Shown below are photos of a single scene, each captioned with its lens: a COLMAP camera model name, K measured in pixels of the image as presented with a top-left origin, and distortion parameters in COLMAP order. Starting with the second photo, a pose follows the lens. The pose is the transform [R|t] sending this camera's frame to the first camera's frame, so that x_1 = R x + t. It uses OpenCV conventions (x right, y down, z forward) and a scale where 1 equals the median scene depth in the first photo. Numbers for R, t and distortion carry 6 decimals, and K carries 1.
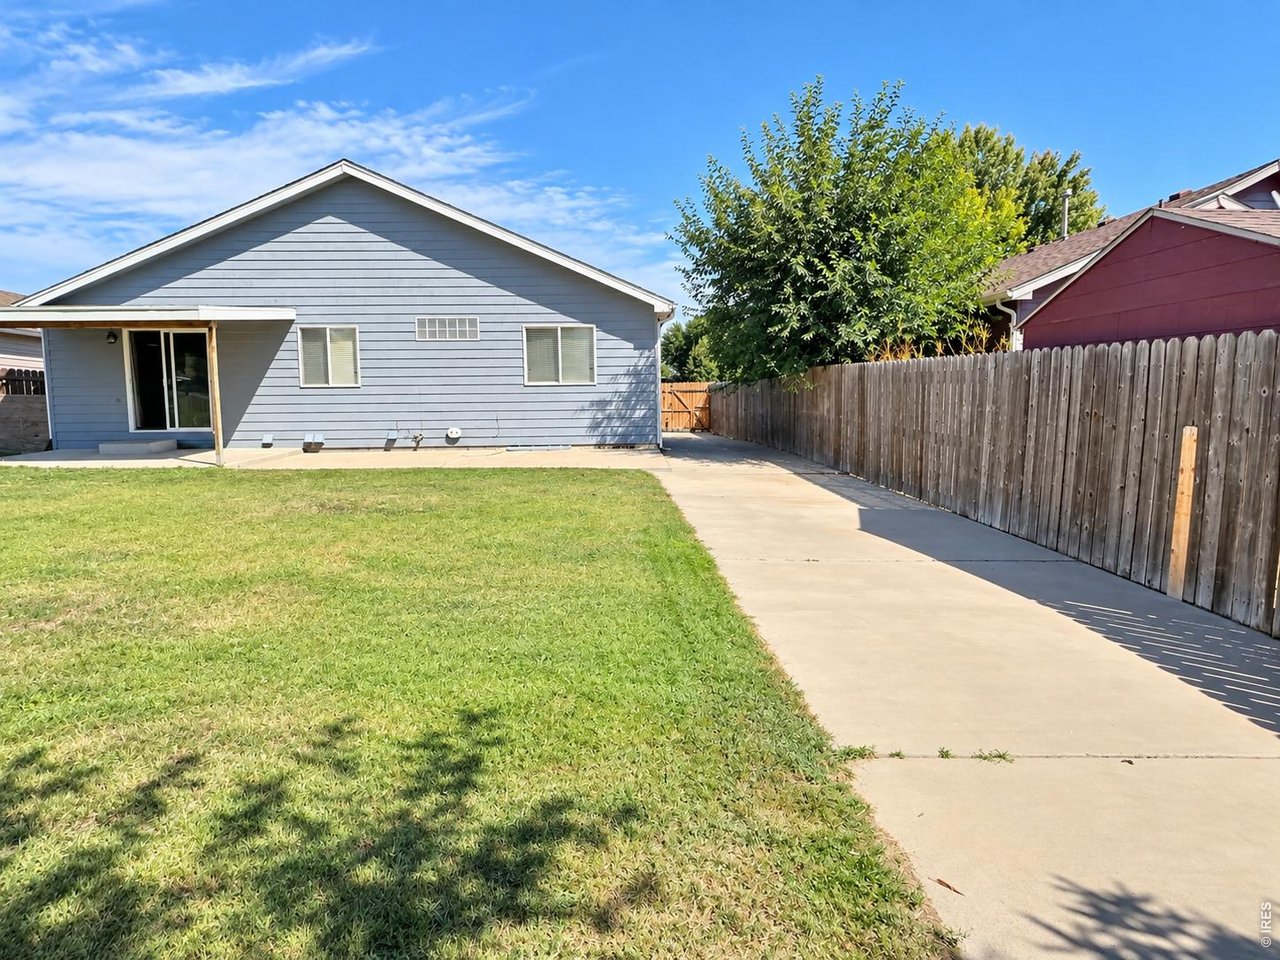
lens RADIAL K [[729.3, 0, 640.0], [0, 729.3, 480.0], [0, 0, 1]] dist [0.001630, 0.000067]
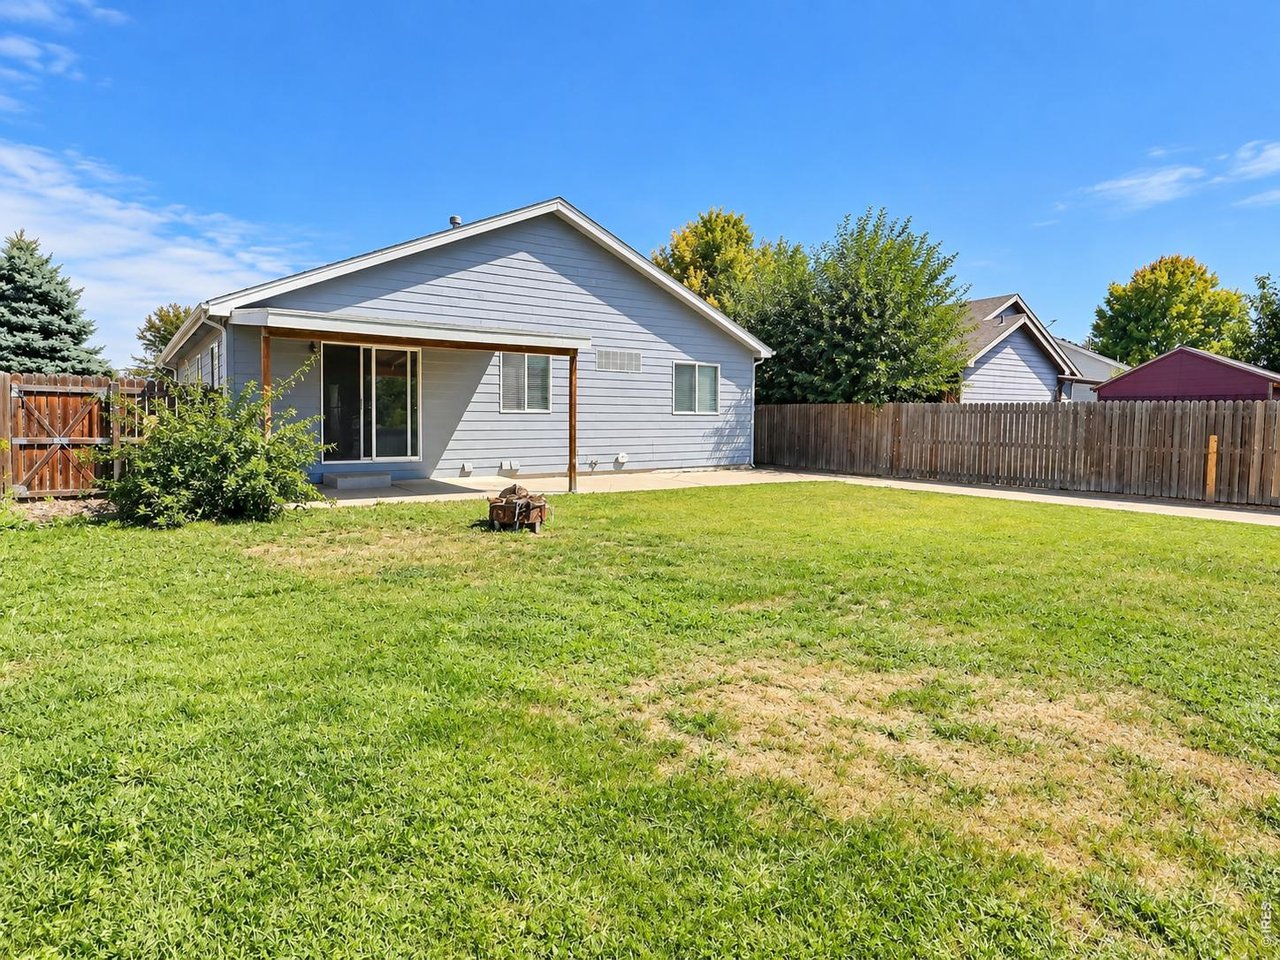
lens RADIAL K [[885.8, 0, 640.0], [0, 885.8, 480.0], [0, 0, 1]] dist [-0.003260, -0.000380]
pose [[0.748050, -0.033608, 0.662791, -1.111332], [0.074991, 0.996601, -0.034103, 0.014851], [-0.659392, 0.075214, 0.748027, 0.005878]]
